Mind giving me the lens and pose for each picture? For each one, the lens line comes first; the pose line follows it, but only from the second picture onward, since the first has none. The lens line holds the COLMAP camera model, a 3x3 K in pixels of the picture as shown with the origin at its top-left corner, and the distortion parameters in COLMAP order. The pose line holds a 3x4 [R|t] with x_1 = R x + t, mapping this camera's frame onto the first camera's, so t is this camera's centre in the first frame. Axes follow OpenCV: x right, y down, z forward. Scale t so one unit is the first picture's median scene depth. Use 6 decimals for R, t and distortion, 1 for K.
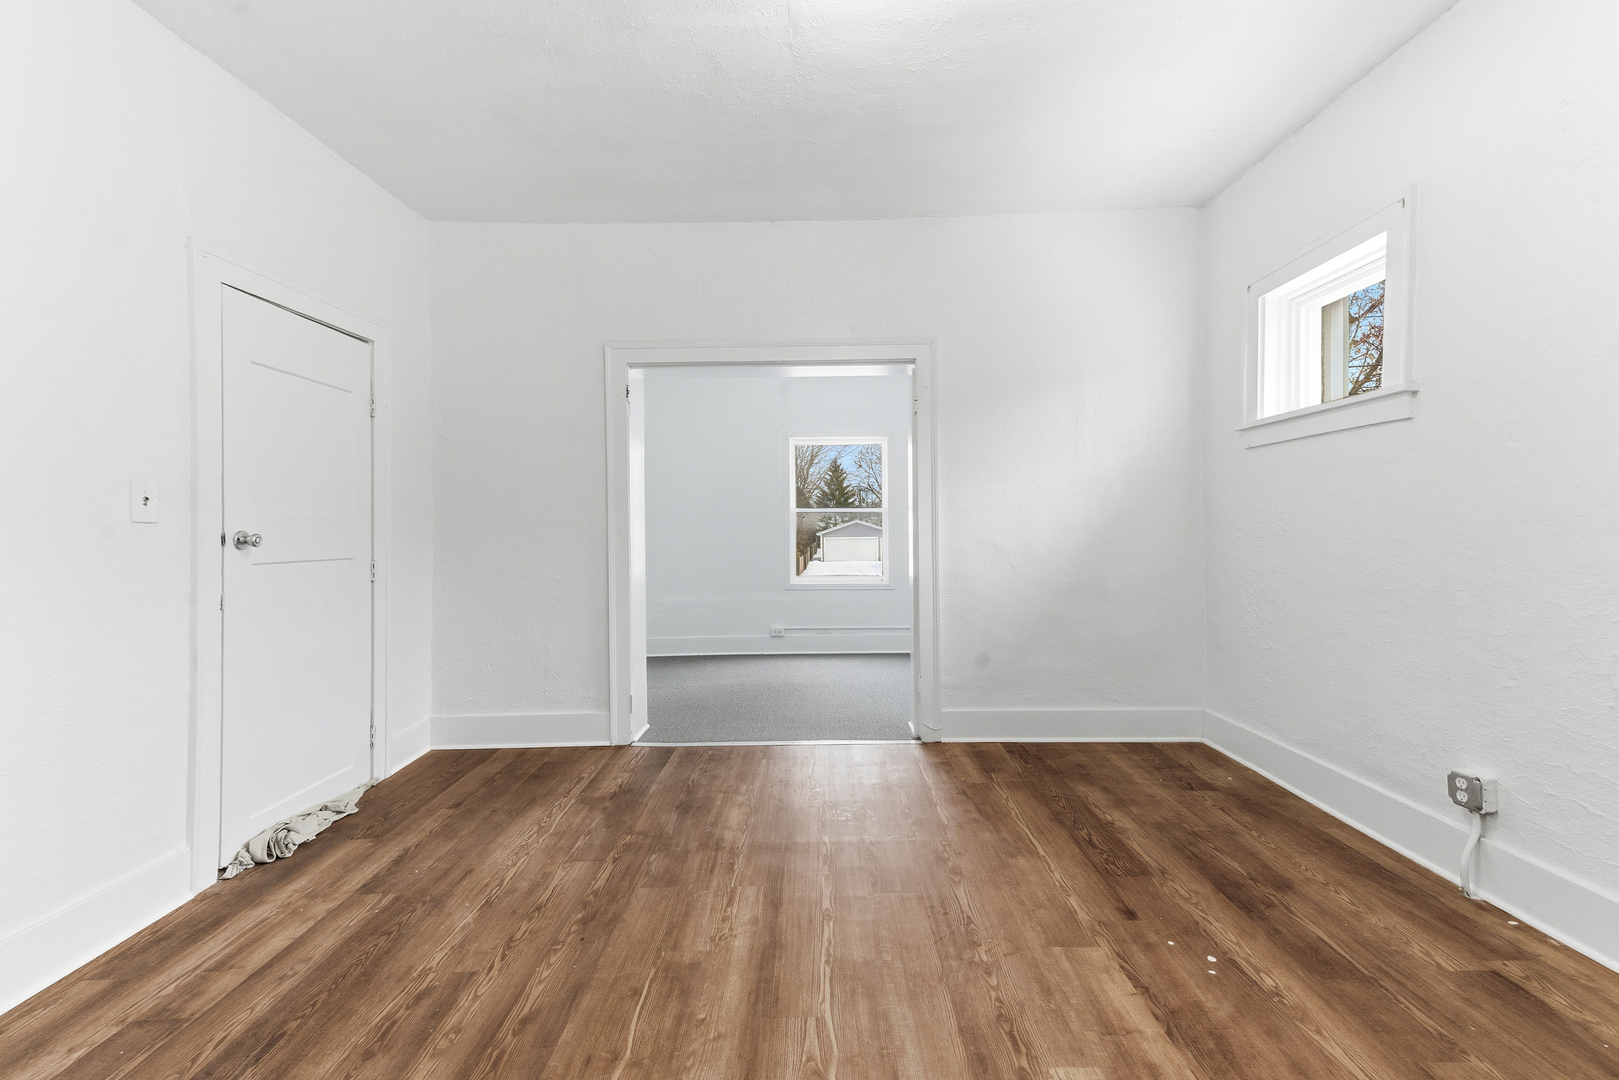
lens RADIAL K [[719.5, 0, 802.9], [0, 719.5, 531.0], [0, 0, 1]] dist [0.073378, -0.010215]
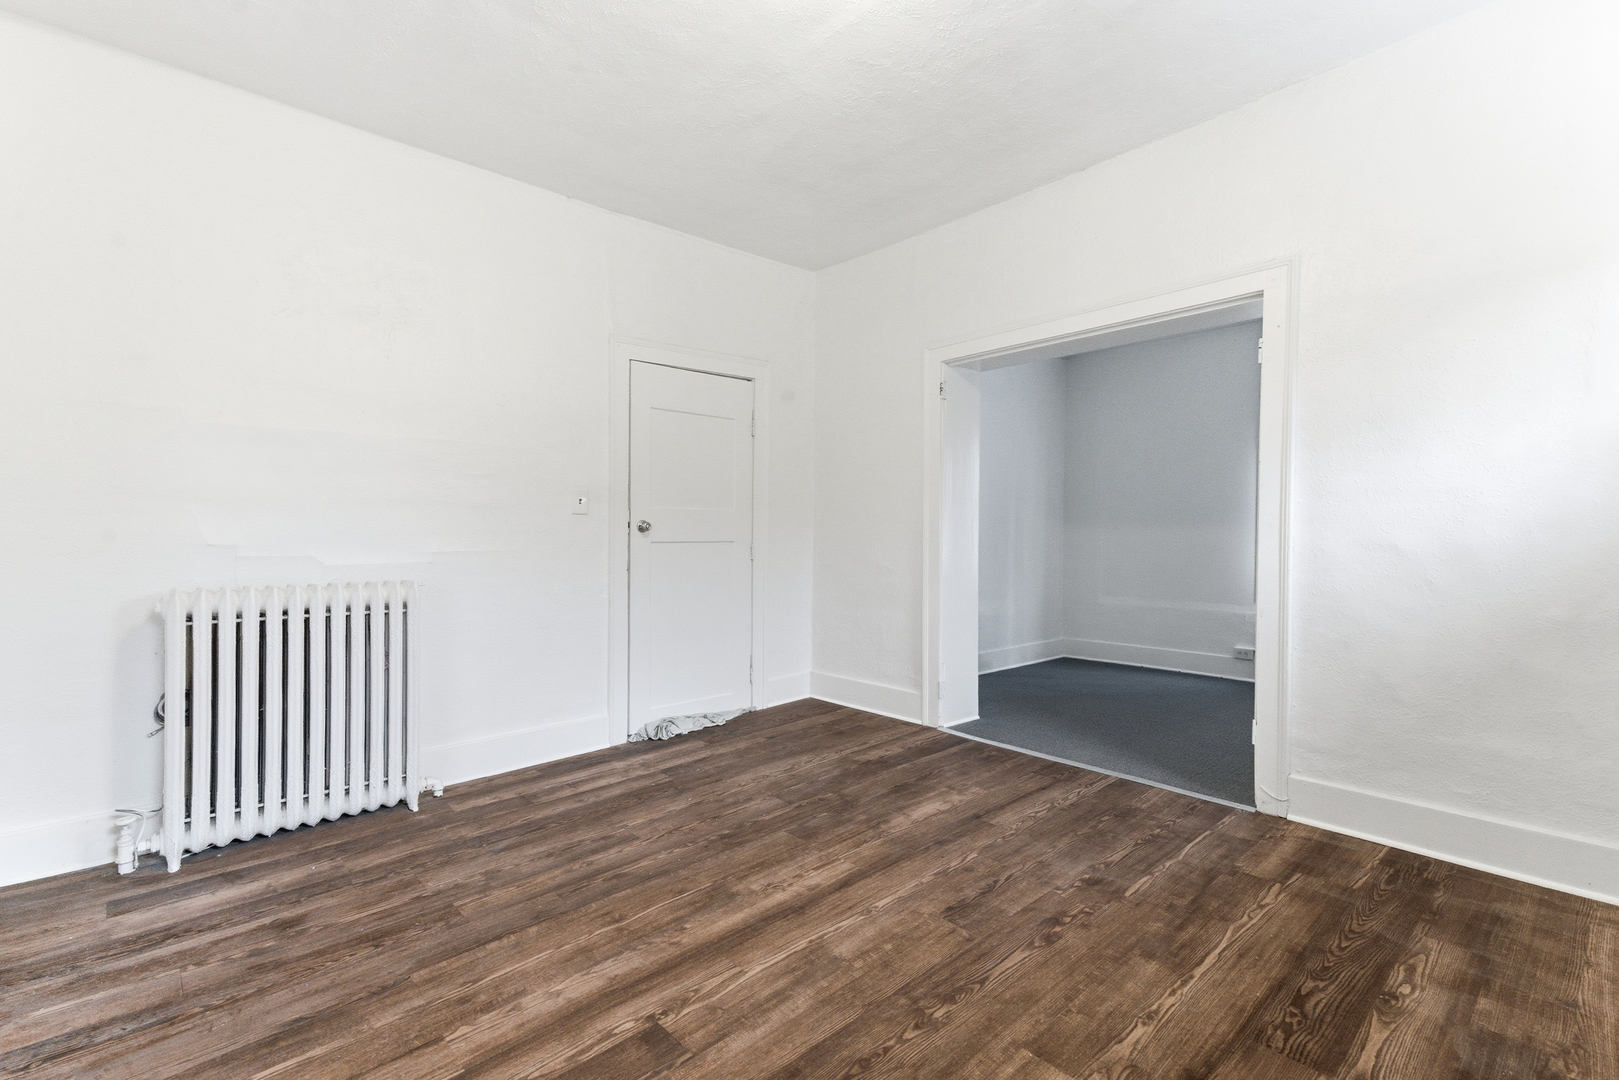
lens RADIAL K [[719.5, 0, 802.9], [0, 719.5, 531.0], [0, 0, 1]] dist [0.073378, -0.010215]
pose [[0.685423, 0.006786, -0.728114, 0.580116], [-0.005019, 0.999977, 0.004594, 0.014466], [0.728128, 0.000506, 0.685441, 0.231655]]
